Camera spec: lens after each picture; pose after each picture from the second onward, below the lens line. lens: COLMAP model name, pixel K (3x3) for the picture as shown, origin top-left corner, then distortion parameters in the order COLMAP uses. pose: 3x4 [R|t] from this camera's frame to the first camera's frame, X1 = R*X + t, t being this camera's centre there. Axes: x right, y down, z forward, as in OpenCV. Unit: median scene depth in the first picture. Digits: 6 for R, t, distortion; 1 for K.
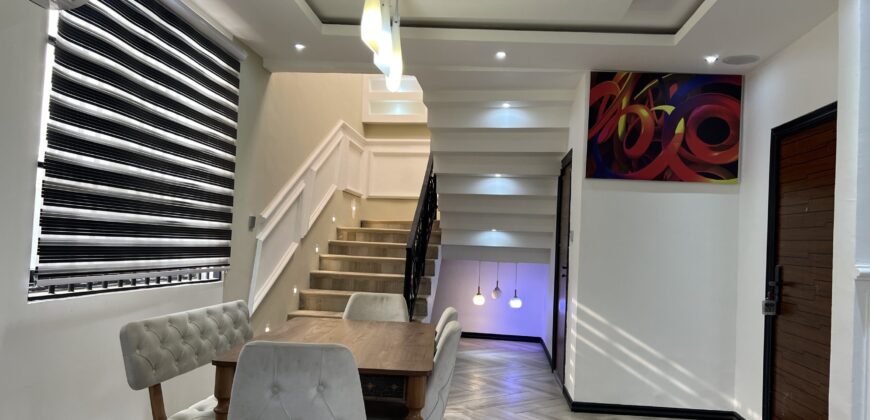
lens RADIAL K [[649.6, 0, 442.6], [0, 649.6, 219.7], [0, 0, 1]] dist [0.055199, -0.079577]
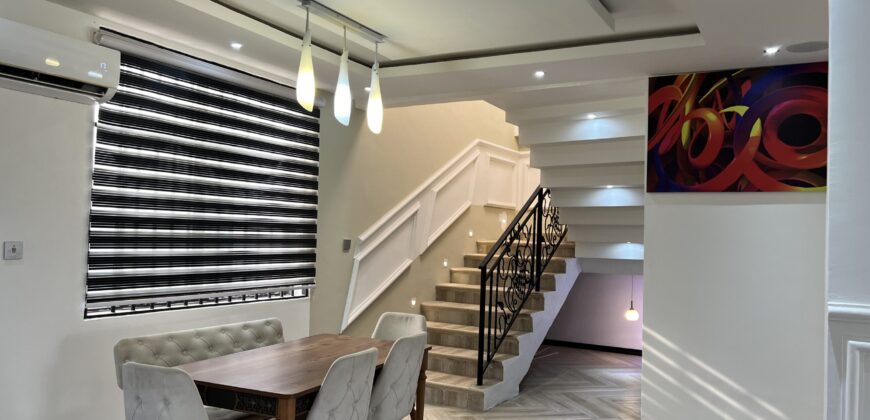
lens RADIAL K [[649.6, 0, 439.3], [0, 649.6, 212.0], [0, 0, 1]] dist [0.055199, -0.079577]
pose [[0.910299, -0.035471, -0.412429, 0.334614], [0.030438, 0.999360, -0.018770, -0.027528], [0.412831, 0.004533, 0.910796, 0.029651]]
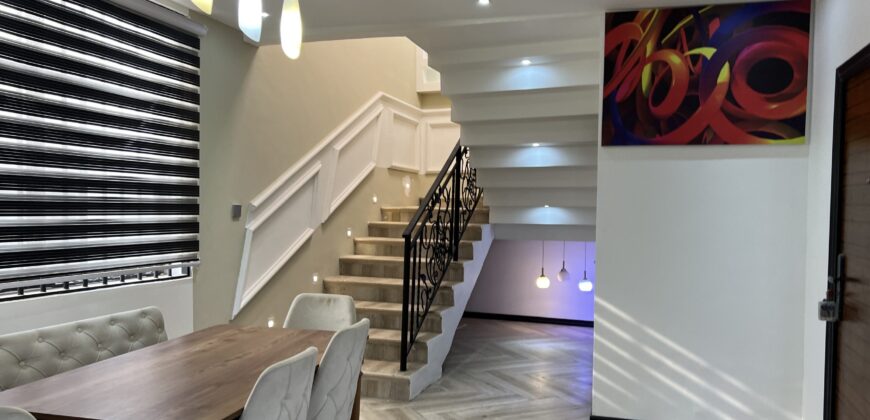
lens RADIAL K [[649.6, 0, 445.9], [0, 649.6, 223.5], [0, 0, 1]] dist [0.055199, -0.079577]
pose [[0.975895, -0.023920, -0.216925, 0.204764], [0.036081, 0.997981, 0.052276, -0.016938], [0.215237, -0.058843, 0.974788, 0.157739]]
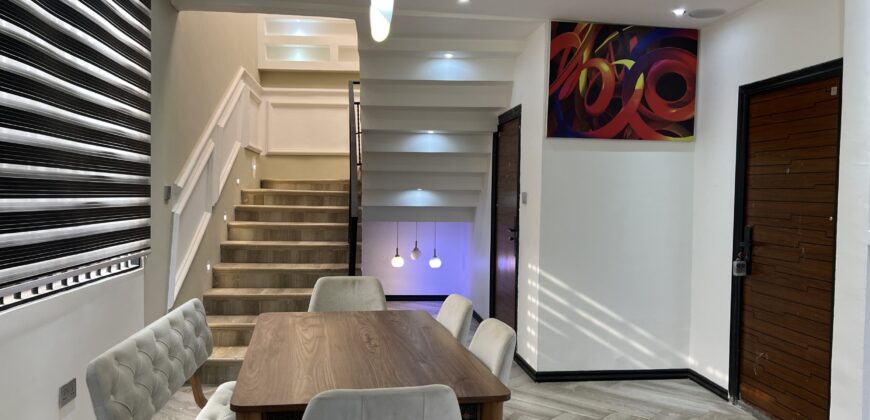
lens RADIAL K [[649.6, 0, 440.8], [0, 649.6, 211.0], [0, 0, 1]] dist [0.055199, -0.079577]
pose [[0.977334, -0.032557, 0.209184, -0.129329], [0.018181, 0.997361, 0.070285, -0.026629], [-0.210920, -0.064889, 0.975347, 0.112858]]
